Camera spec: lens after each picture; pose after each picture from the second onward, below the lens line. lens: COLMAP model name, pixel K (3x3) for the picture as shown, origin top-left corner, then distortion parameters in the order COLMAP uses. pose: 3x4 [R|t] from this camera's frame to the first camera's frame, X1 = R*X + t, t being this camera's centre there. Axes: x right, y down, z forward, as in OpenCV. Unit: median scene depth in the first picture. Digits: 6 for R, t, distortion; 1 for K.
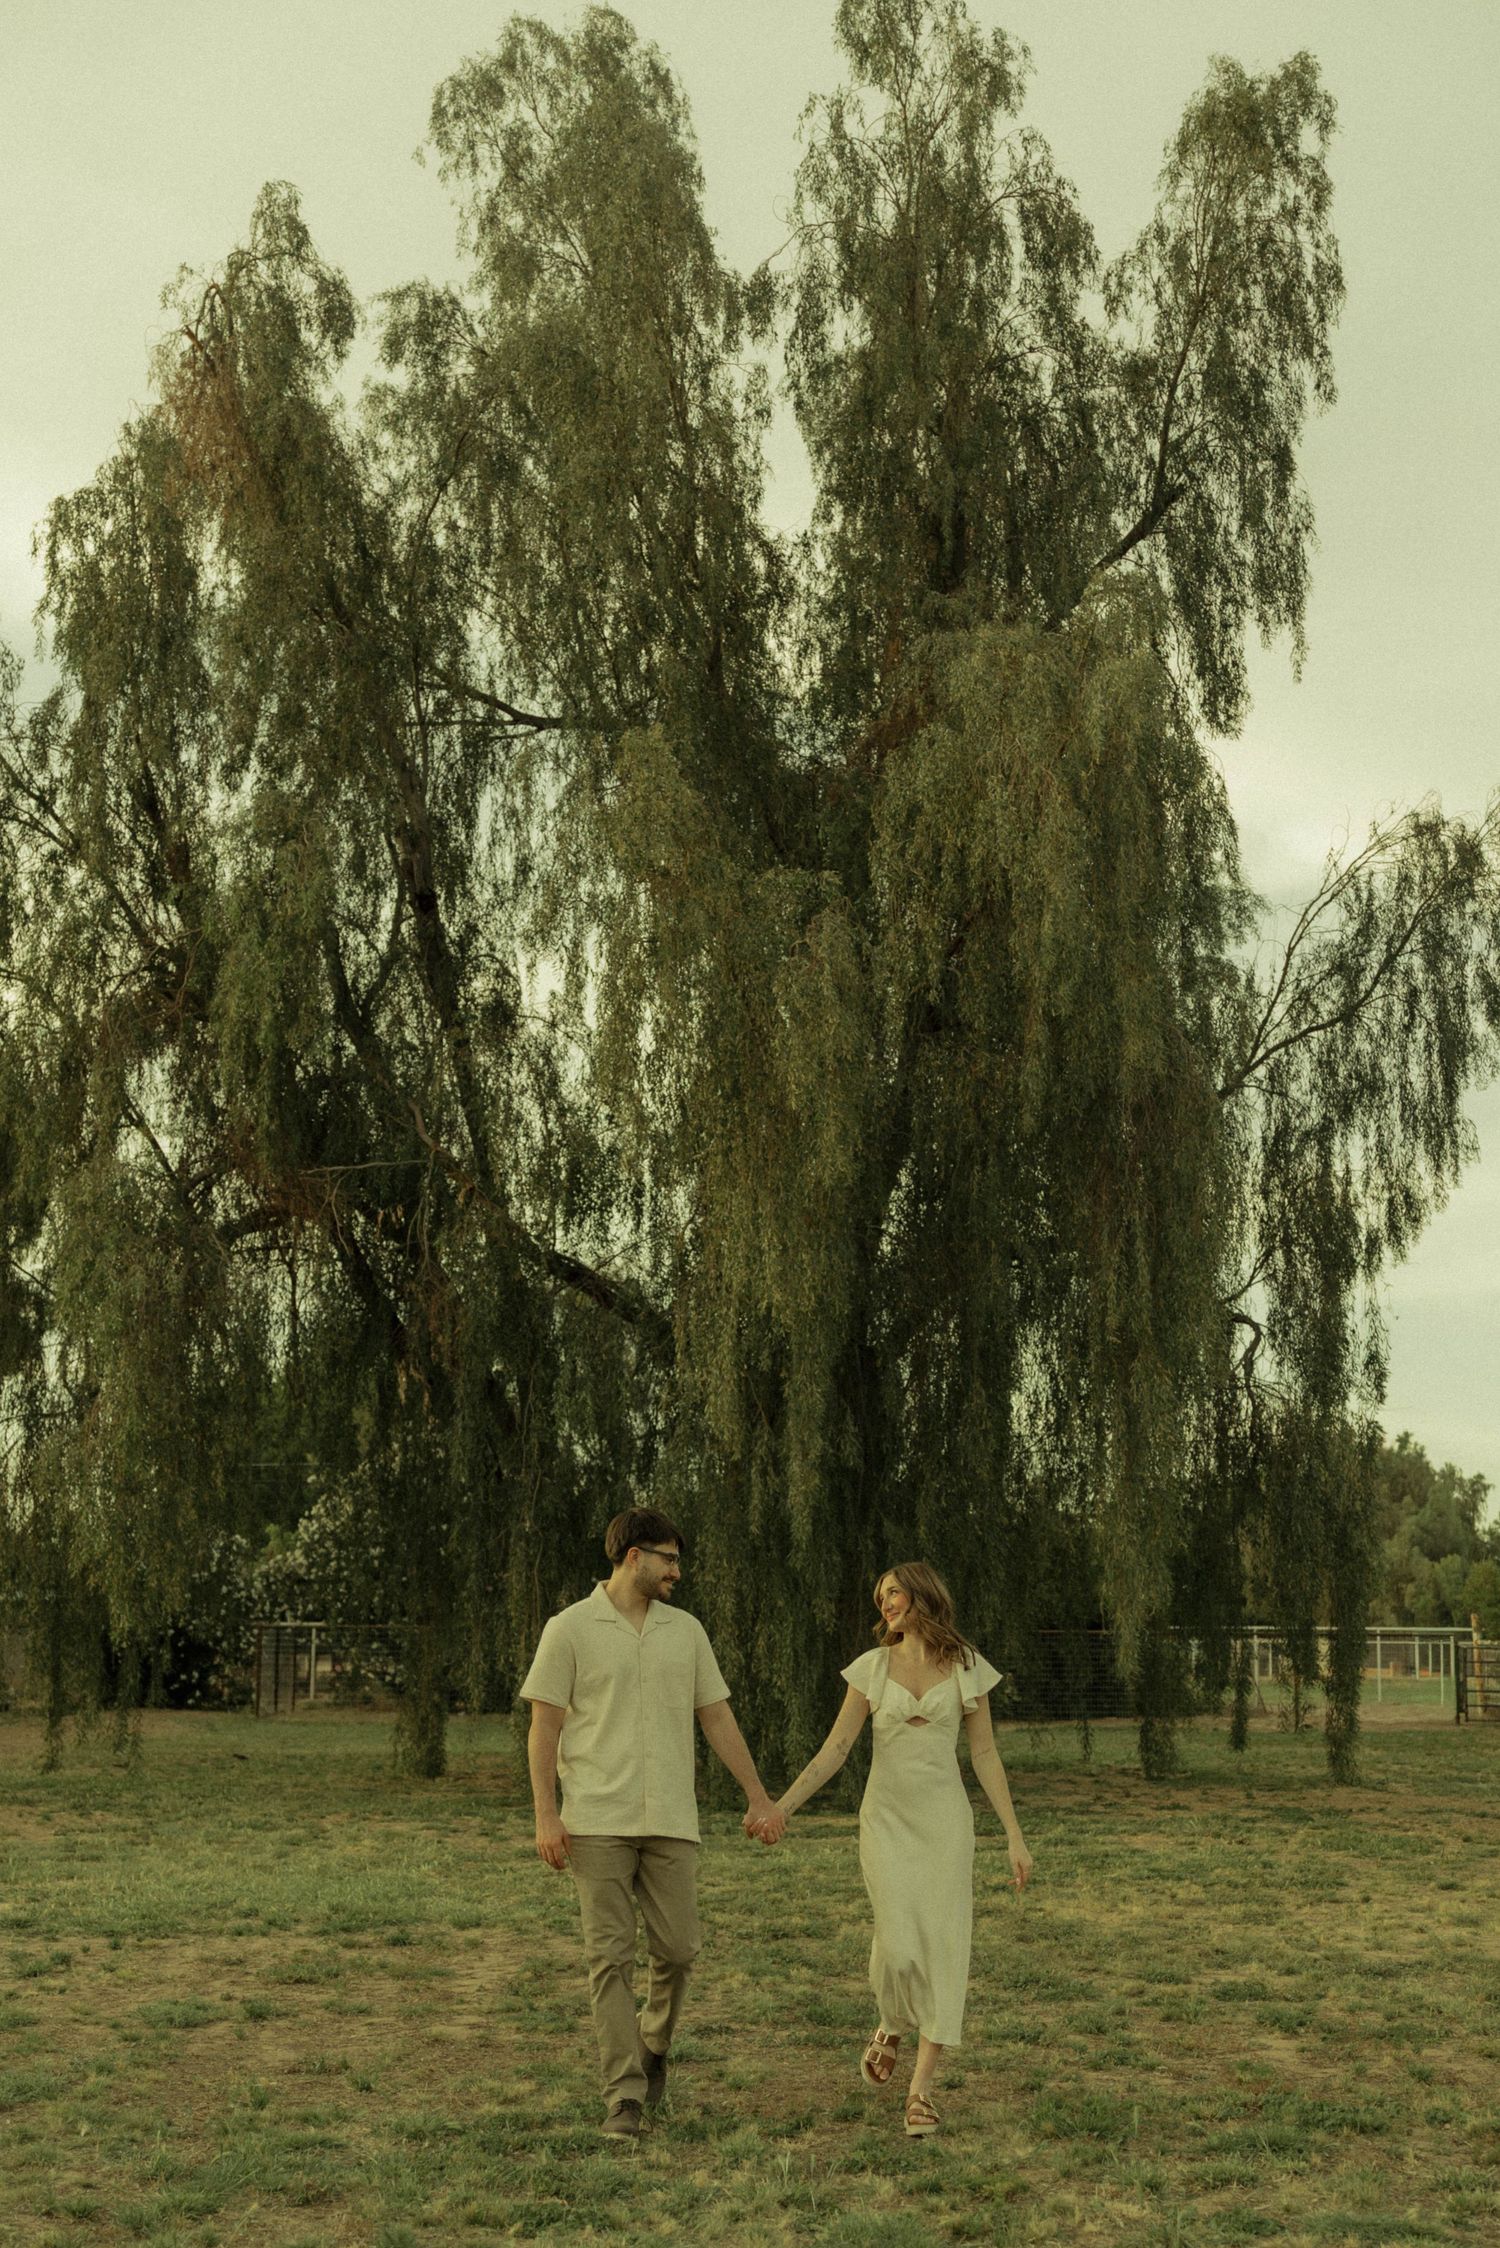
lens RADIAL K [[2701.4, 0, 757.5], [0, 2701.4, 1312.9], [0, 0, 1]] dist [0.008223, -0.060058]
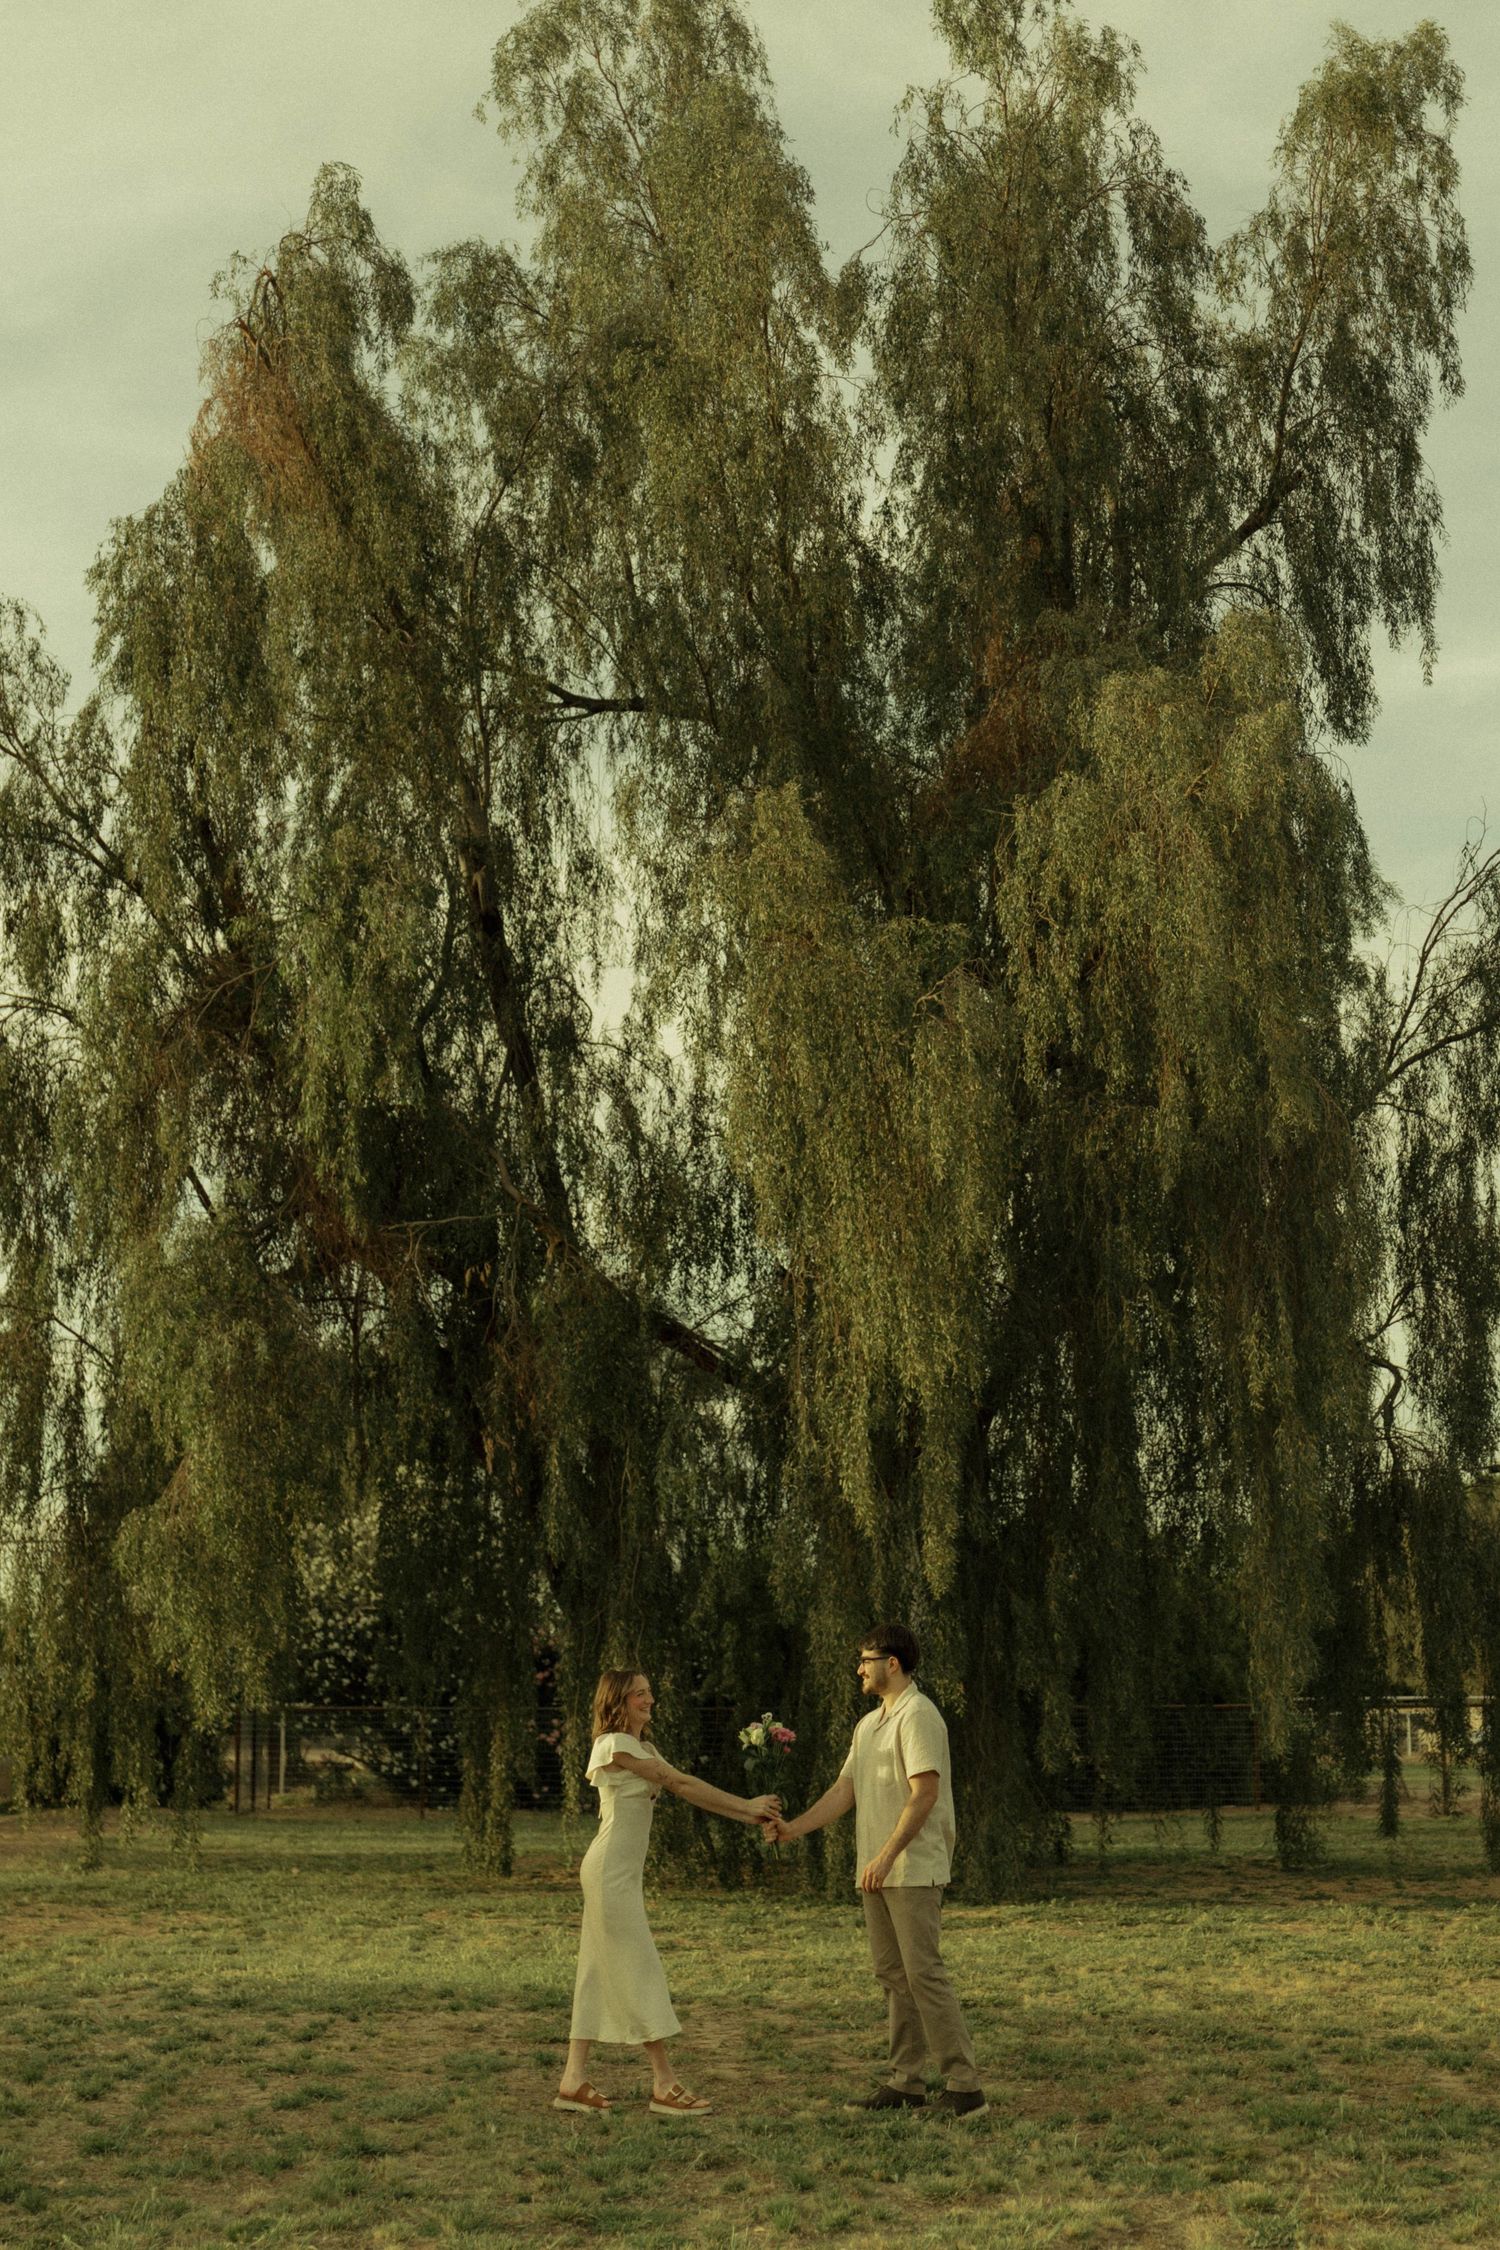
lens RADIAL K [[3507.2, 0, 747.8], [0, 3507.2, 1117.4], [0, 0, 1]] dist [-0.197895, 1.548327]
pose [[0.999951, -0.009029, 0.004049, -0.040011], [0.009218, 0.998728, -0.049568, -0.024843], [-0.003596, 0.049602, 0.998763, -0.188722]]
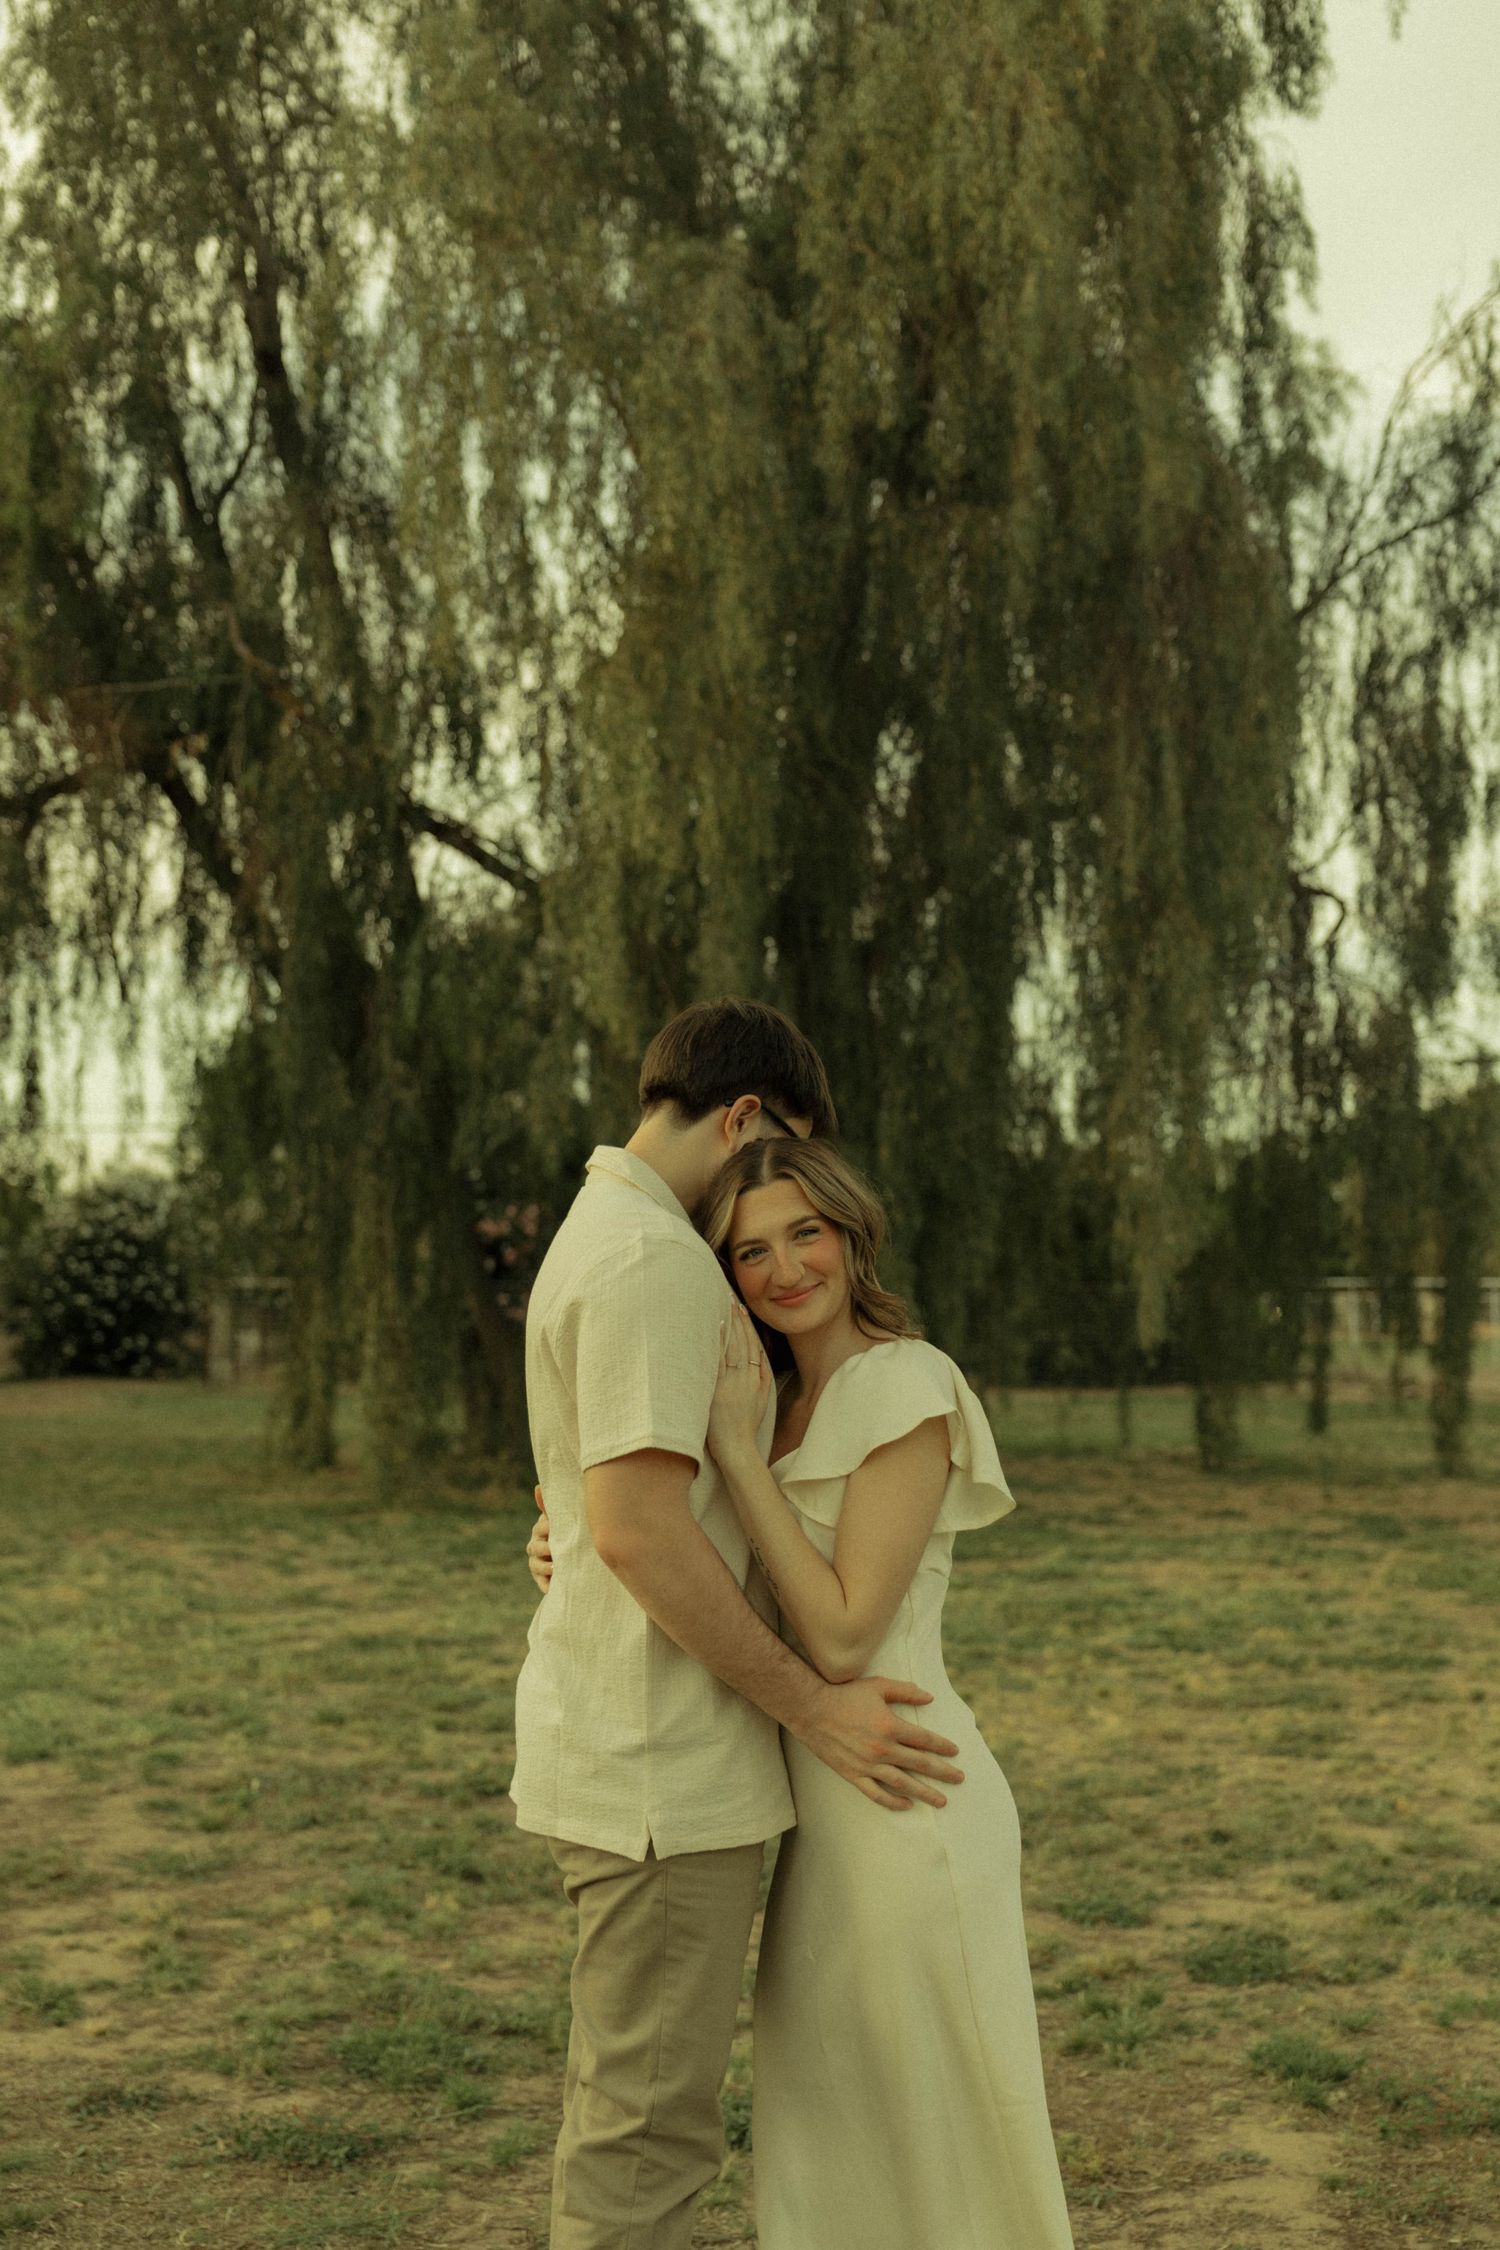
lens RADIAL K [[2717.4, 0, 737.4], [0, 2717.4, 1125.9], [0, 0, 1]] dist [0.173914, -0.798096]
pose [[0.998987, -0.007322, -0.044390, 0.044828], [0.009871, 0.998298, 0.057470, 0.023600], [0.043893, -0.057850, 0.997360, 0.197828]]
